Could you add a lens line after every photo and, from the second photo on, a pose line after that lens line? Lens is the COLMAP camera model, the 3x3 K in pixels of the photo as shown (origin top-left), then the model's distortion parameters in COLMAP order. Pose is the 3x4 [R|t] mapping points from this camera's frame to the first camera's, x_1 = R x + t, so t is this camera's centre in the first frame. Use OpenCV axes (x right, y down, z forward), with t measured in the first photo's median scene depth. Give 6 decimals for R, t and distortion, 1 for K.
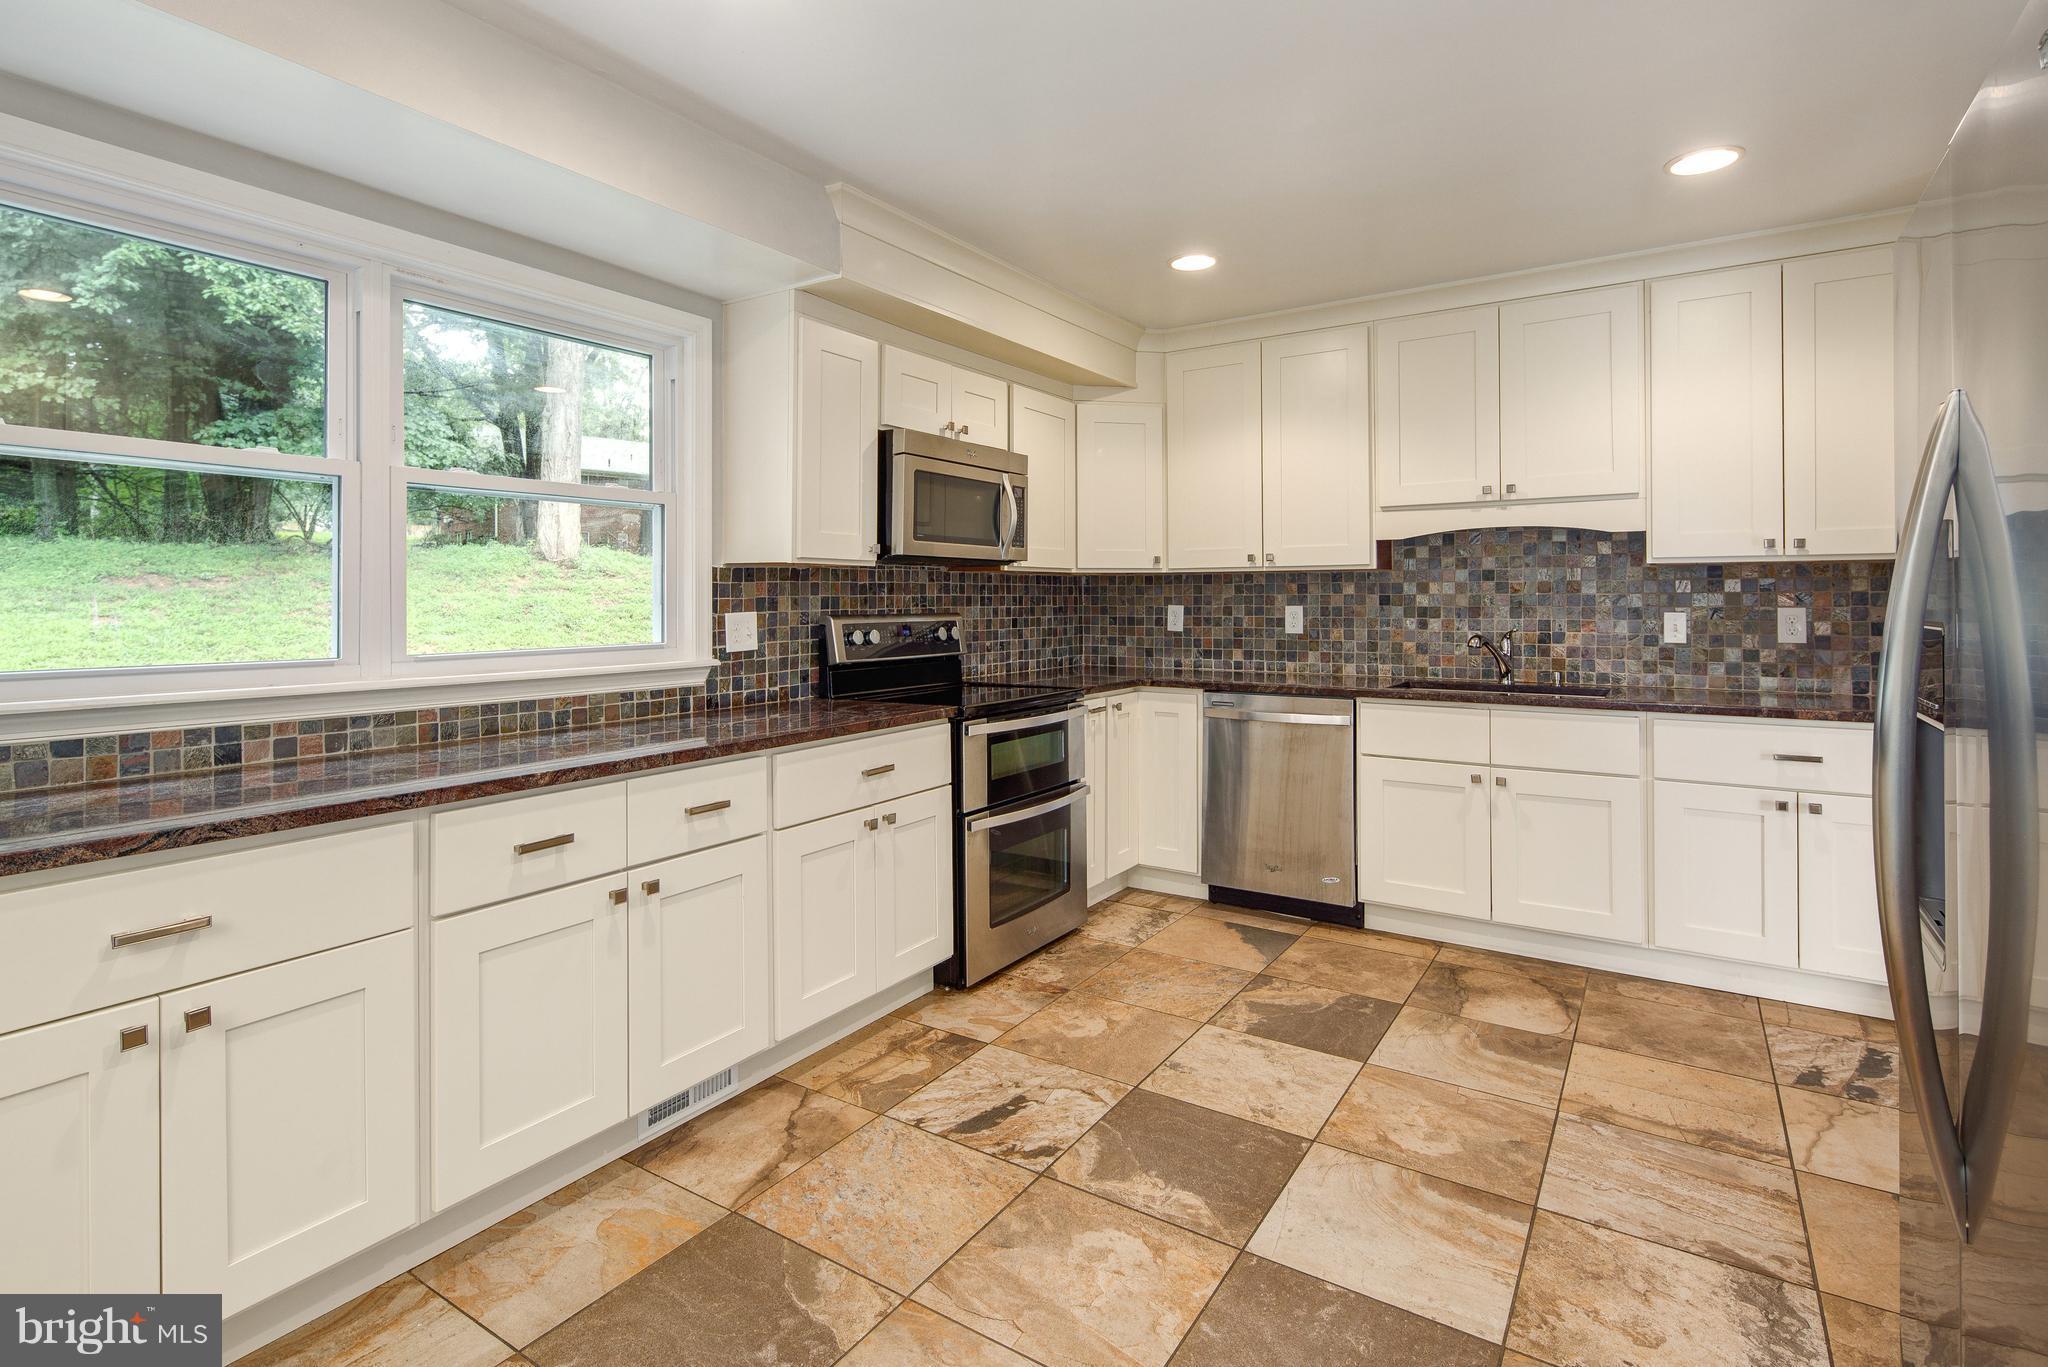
lens RADIAL K [[1002.0, 0, 1020.4], [0, 1002.0, 590.9], [0, 0, 1]] dist [0.006934, -0.006318]
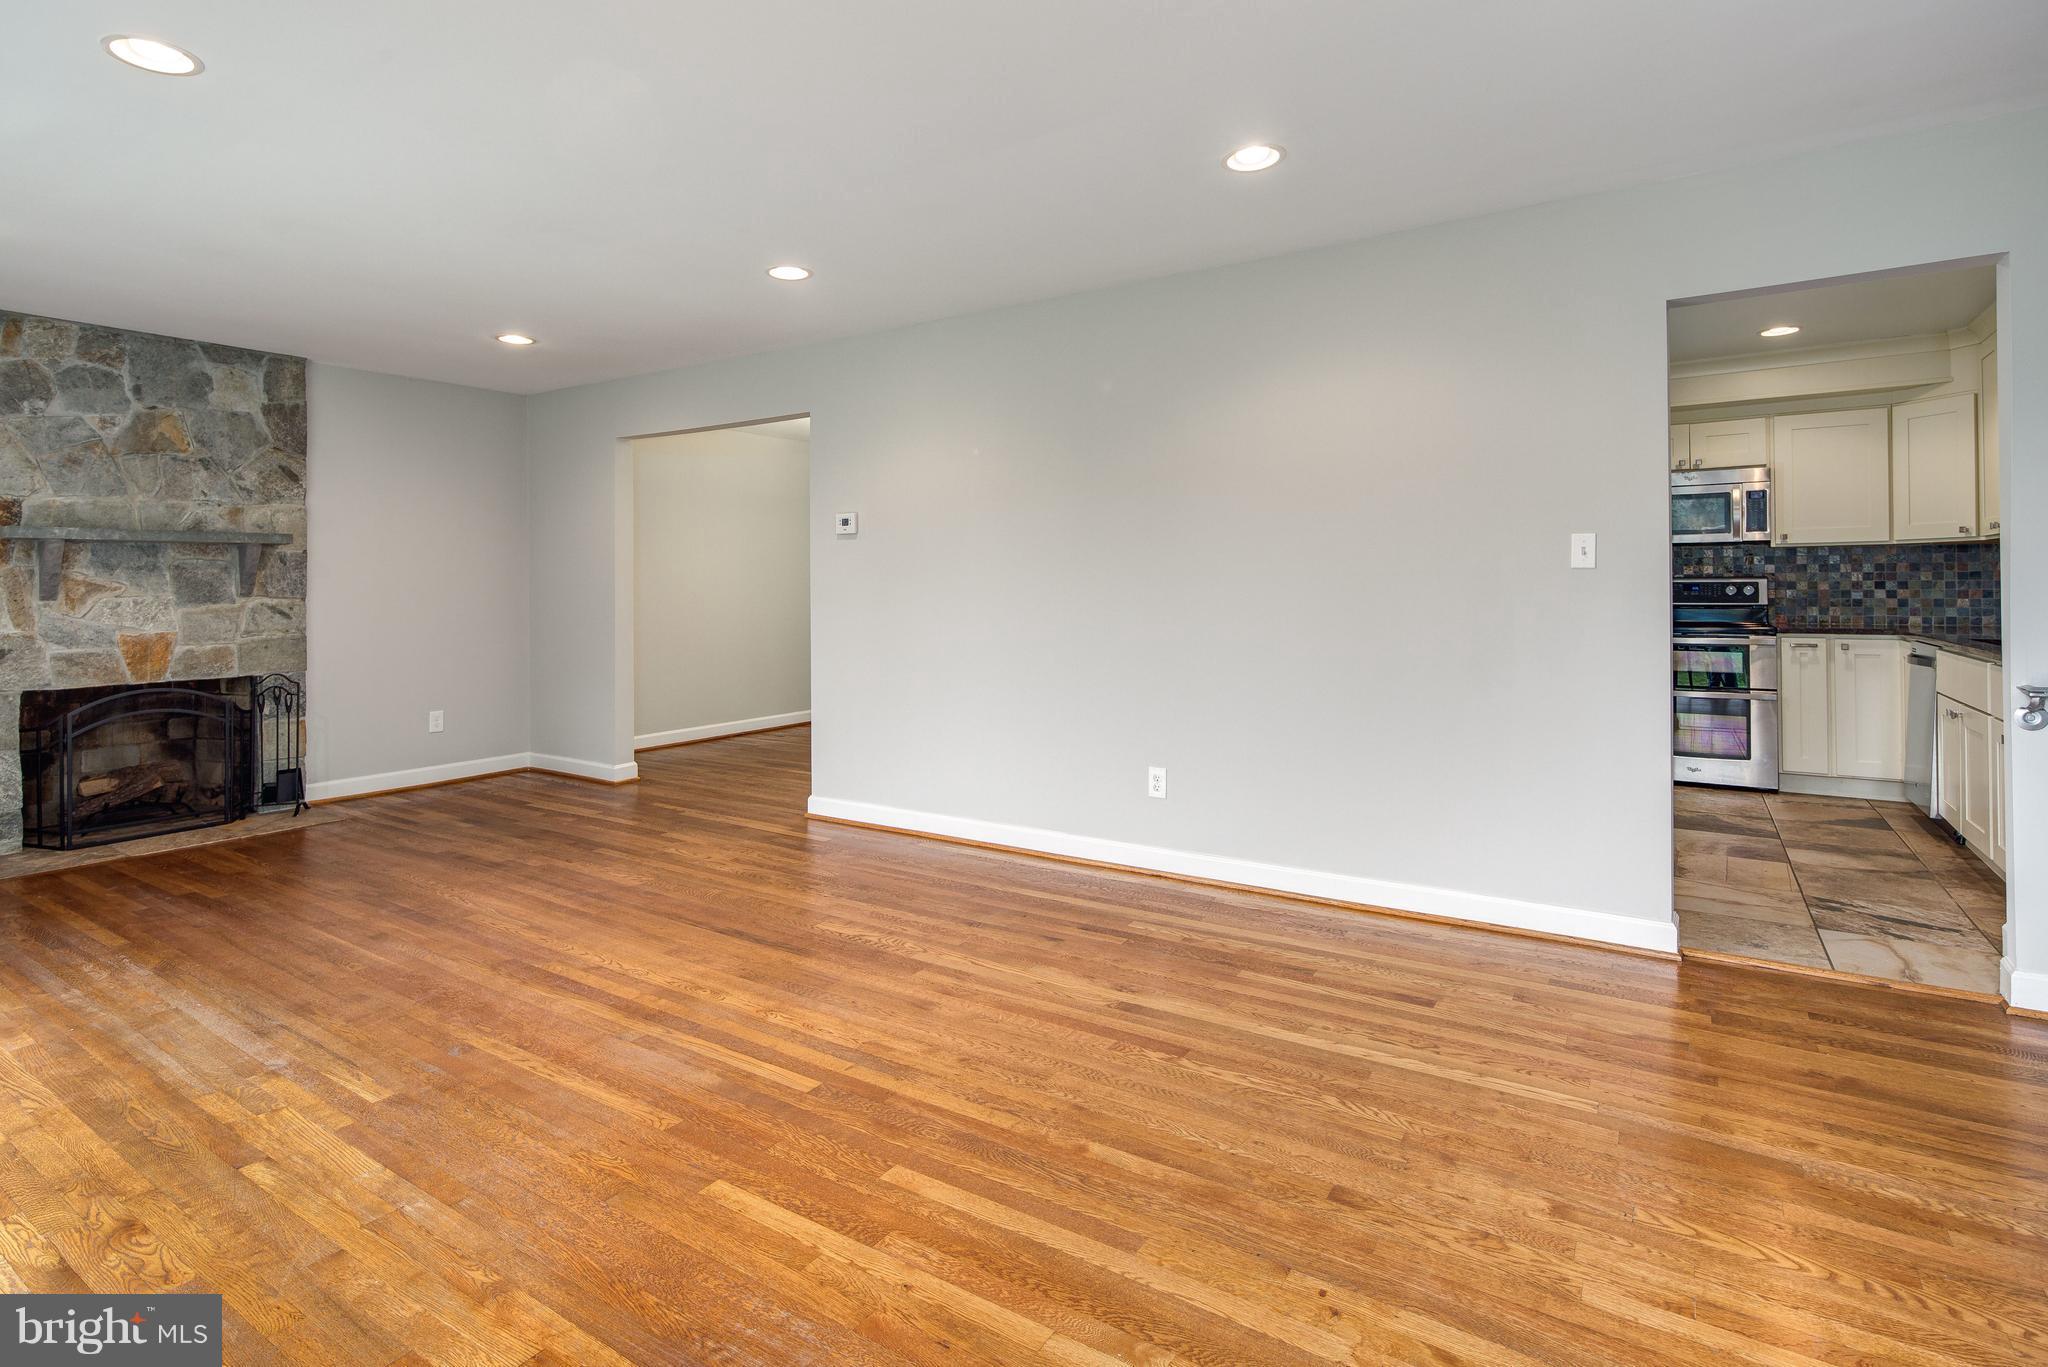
lens RADIAL K [[1002.0, 0, 1019.8], [0, 1002.0, 580.7], [0, 0, 1]] dist [0.006934, -0.006318]
pose [[0.003795, -0.001446, -0.999992, 1.728736], [0.013727, 0.999905, -0.001394, 0.018590], [0.999899, -0.013722, 0.003814, -0.109435]]
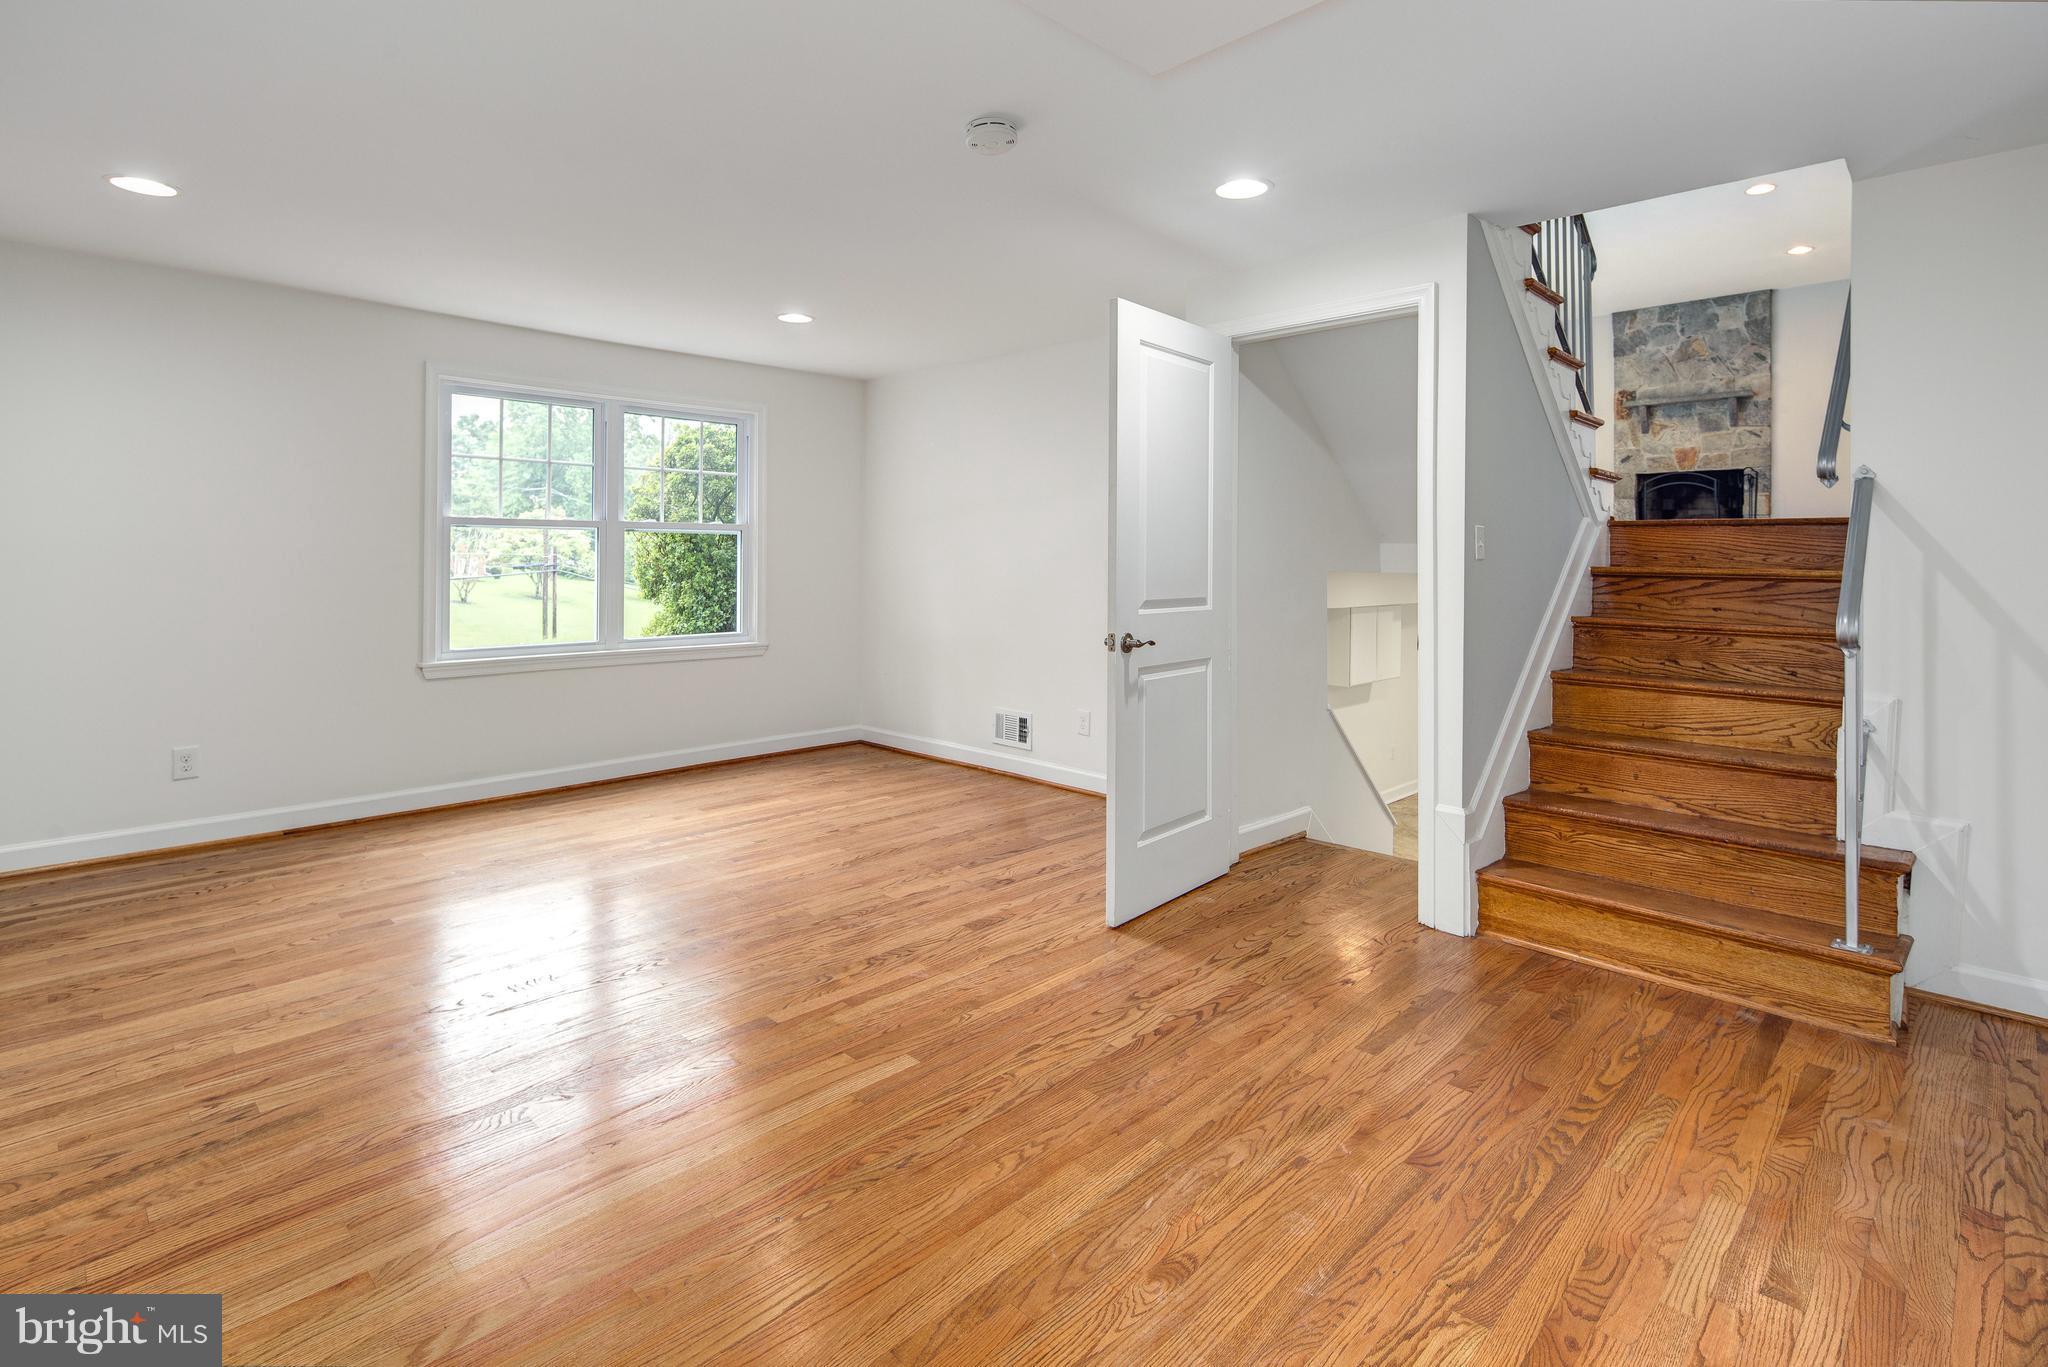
lens RADIAL K [[1002.0, 0, 1015.8], [0, 1002.0, 554.5], [0, 0, 1]] dist [0.006934, -0.006318]
pose [[-0.981351, -0.002167, 0.192211, 1.660290], [-0.004248, 0.999937, -0.010414, 0.446250], [-0.192176, -0.011036, -0.981298, 2.009589]]
